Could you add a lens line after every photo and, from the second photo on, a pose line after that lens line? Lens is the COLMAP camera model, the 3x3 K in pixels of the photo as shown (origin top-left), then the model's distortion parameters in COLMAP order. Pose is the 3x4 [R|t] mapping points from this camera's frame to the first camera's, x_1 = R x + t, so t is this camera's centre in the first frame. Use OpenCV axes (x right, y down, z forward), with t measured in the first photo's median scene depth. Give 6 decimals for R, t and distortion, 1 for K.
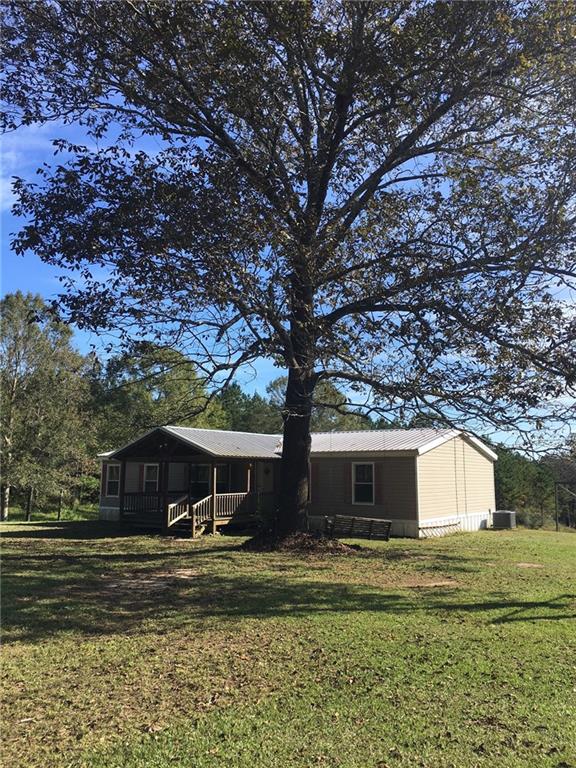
lens RADIAL K [[654.2, 0, 287.5], [0, 654.2, 383.8], [0, 0, 1]] dist [-0.006571, -0.001489]
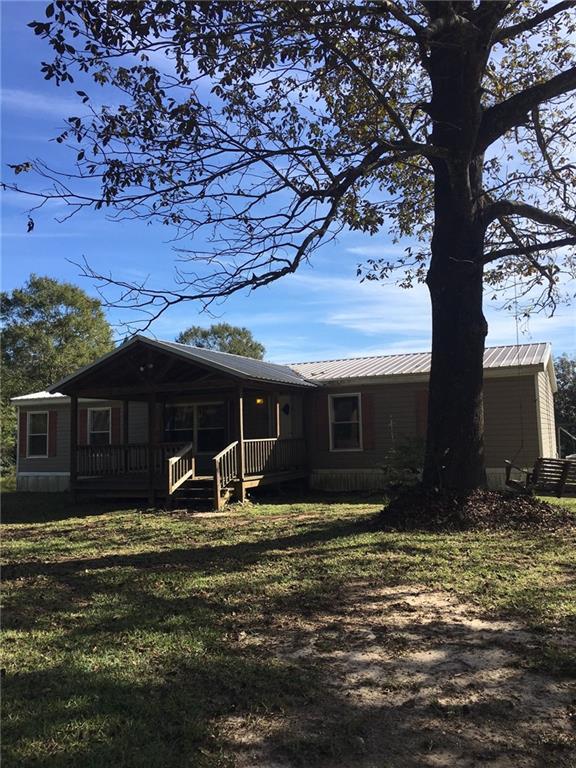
lens RADIAL K [[654.2, 0, 288.5], [0, 654.2, 384.1], [0, 0, 1]] dist [-0.006571, -0.001489]
pose [[0.982099, -0.014976, 0.187768, -0.185349], [0.005718, 0.998745, 0.049753, 0.085072], [-0.188277, -0.047789, 0.980953, 0.380032]]
